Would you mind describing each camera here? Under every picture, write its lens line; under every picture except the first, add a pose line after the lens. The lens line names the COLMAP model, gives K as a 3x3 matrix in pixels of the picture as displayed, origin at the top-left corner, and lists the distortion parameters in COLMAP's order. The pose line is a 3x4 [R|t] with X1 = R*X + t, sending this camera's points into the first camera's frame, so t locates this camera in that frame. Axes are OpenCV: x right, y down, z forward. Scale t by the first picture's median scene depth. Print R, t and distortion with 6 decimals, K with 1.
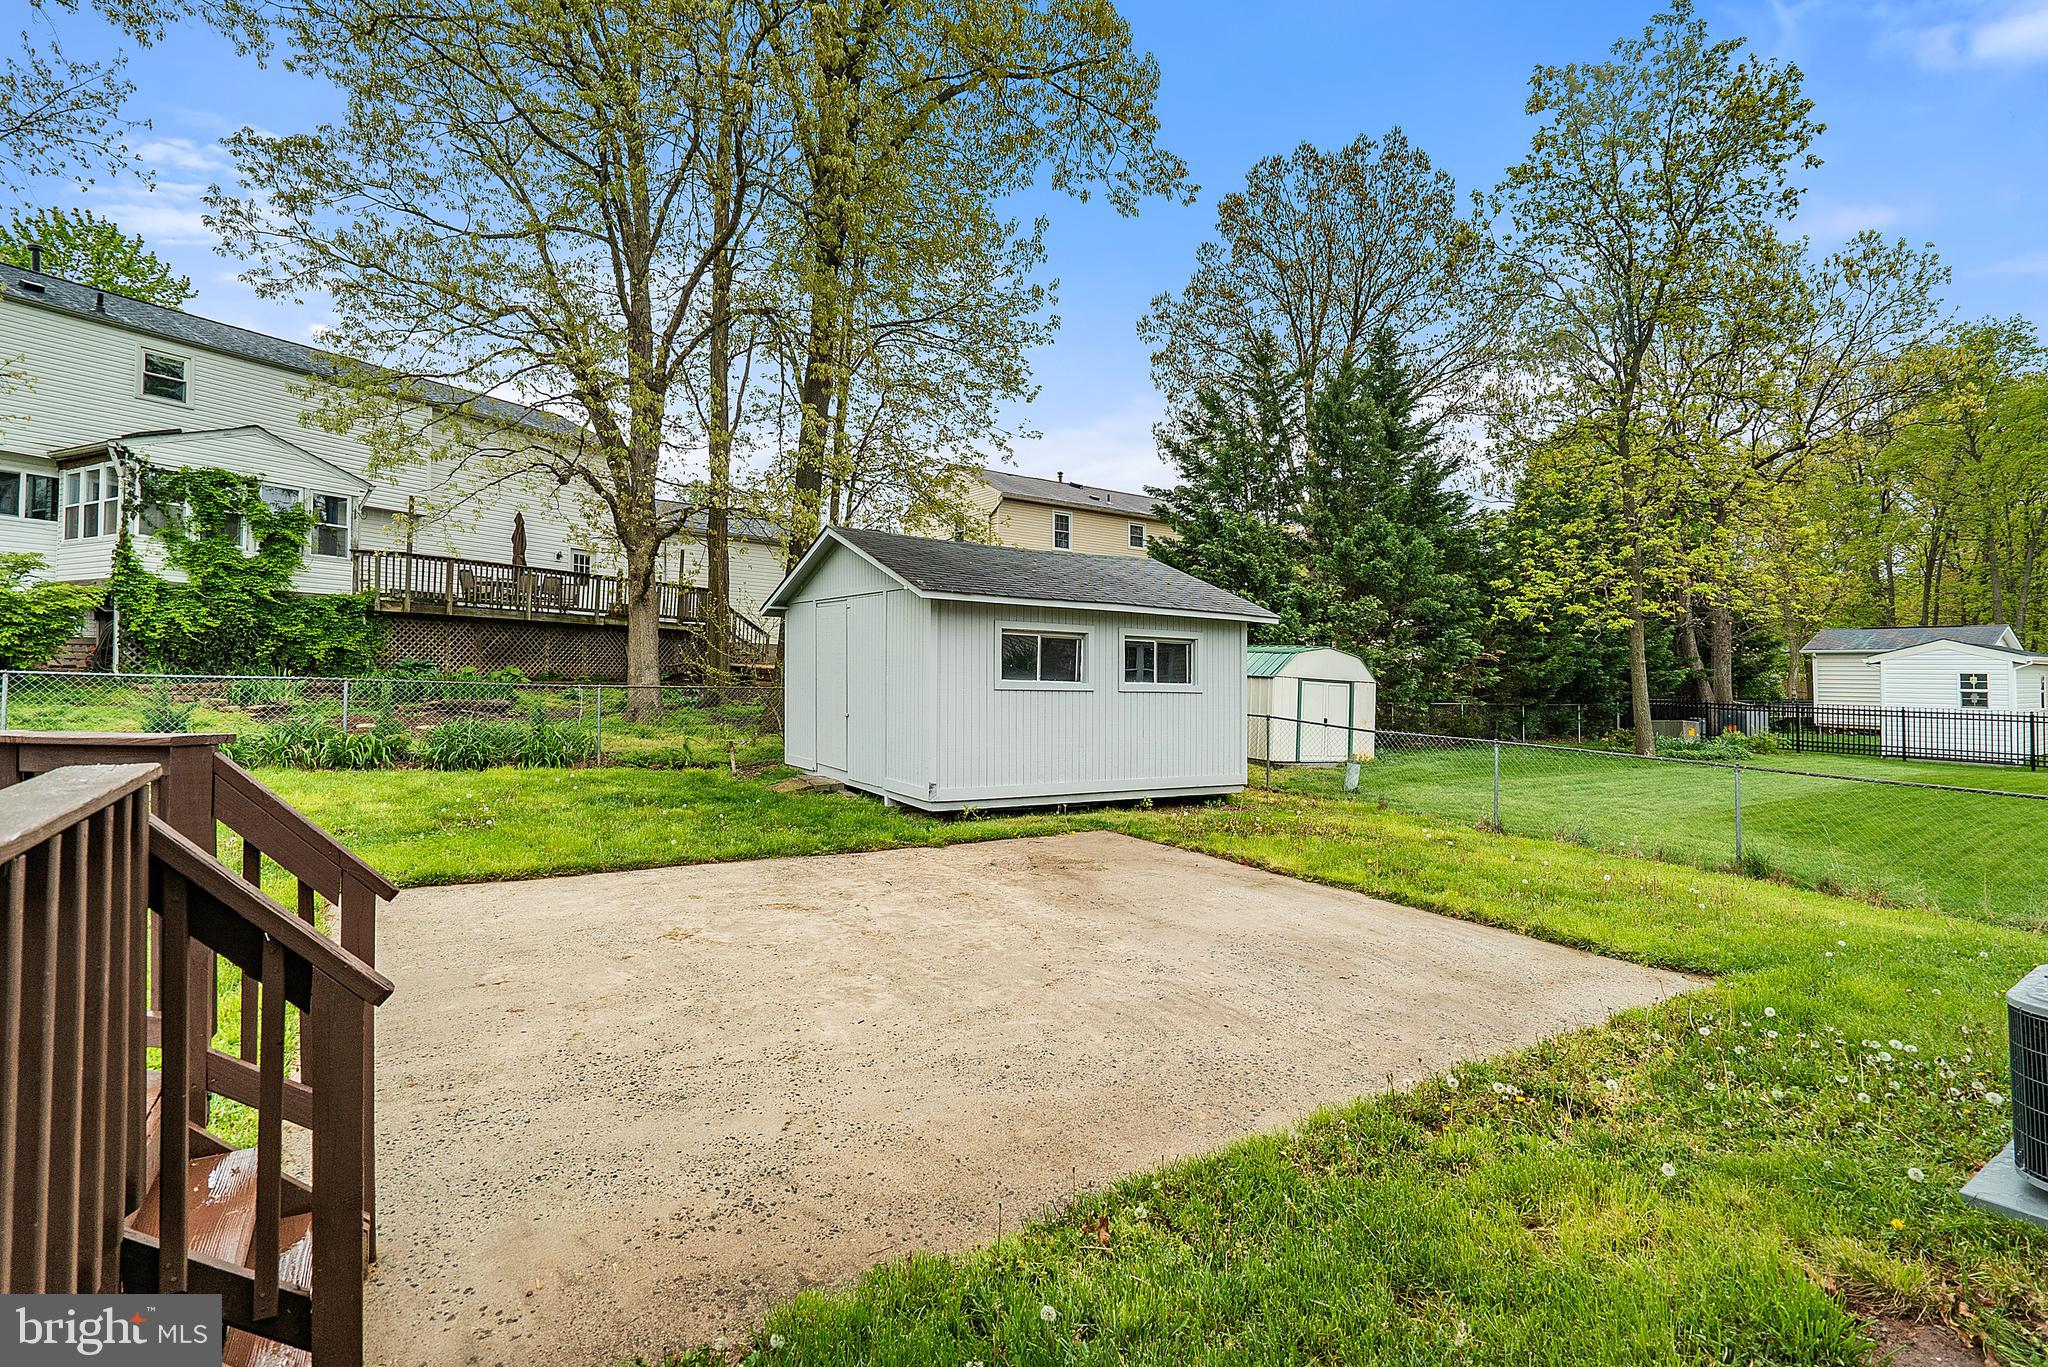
lens RADIAL K [[981.2, 0, 1043.0], [0, 981.2, 629.8], [0, 0, 1]] dist [-0.001678, -0.000838]
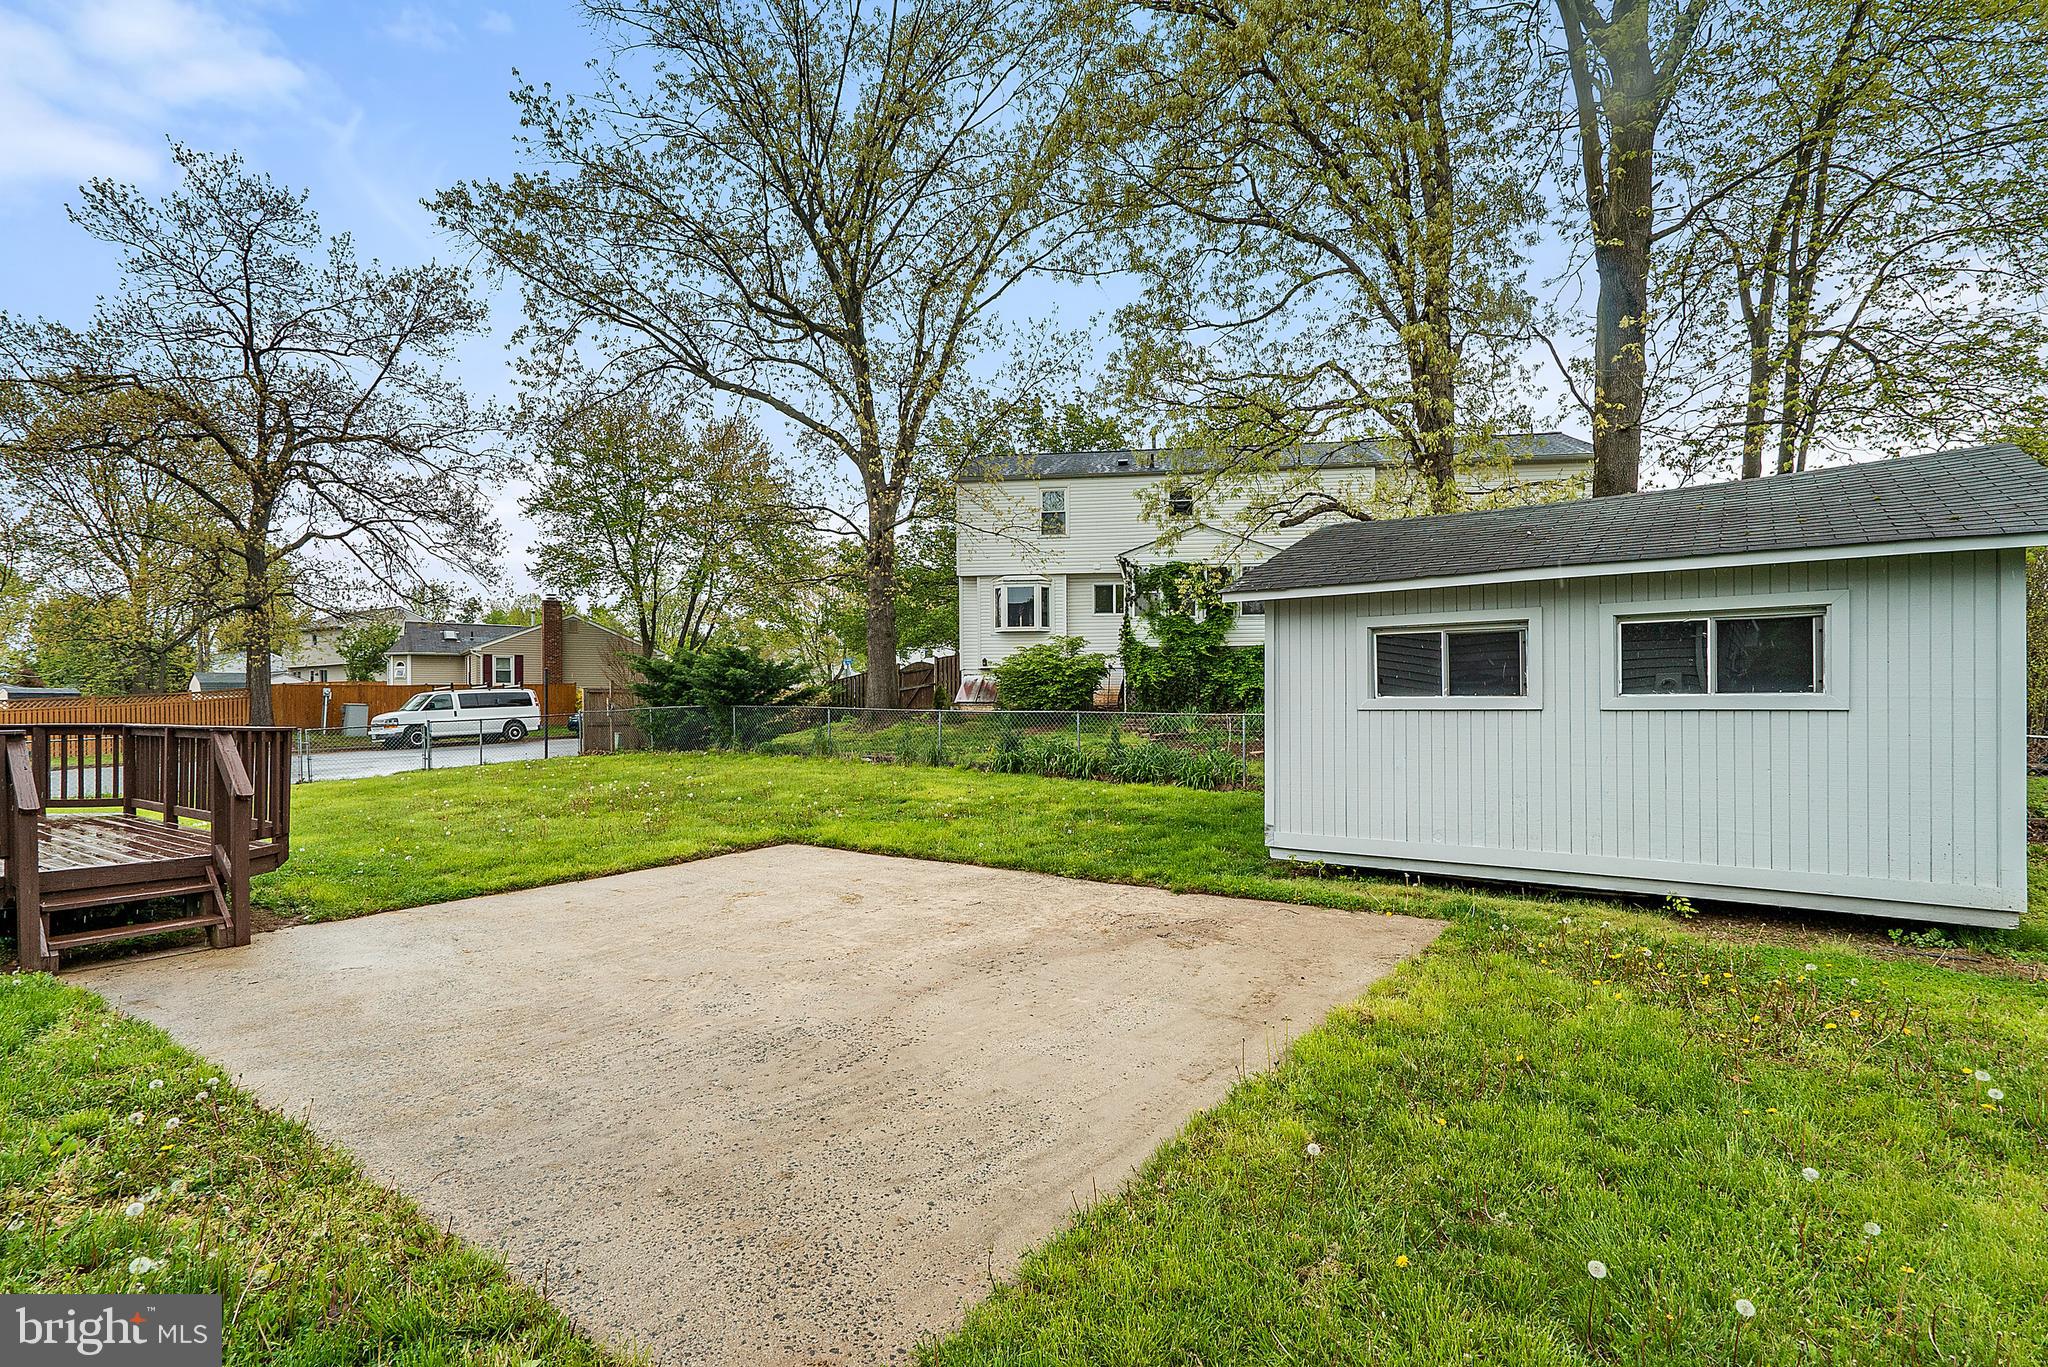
lens RADIAL K [[960.6, 0, 1010.1], [0, 960.6, 729.1], [0, 0, 1]] dist [0.004806, 0.000085]
pose [[0.341830, -0.000611, -0.939762, 0.344504], [0.060154, 0.997963, 0.021232, 0.027455], [0.937835, -0.063789, 0.341170, 0.315789]]
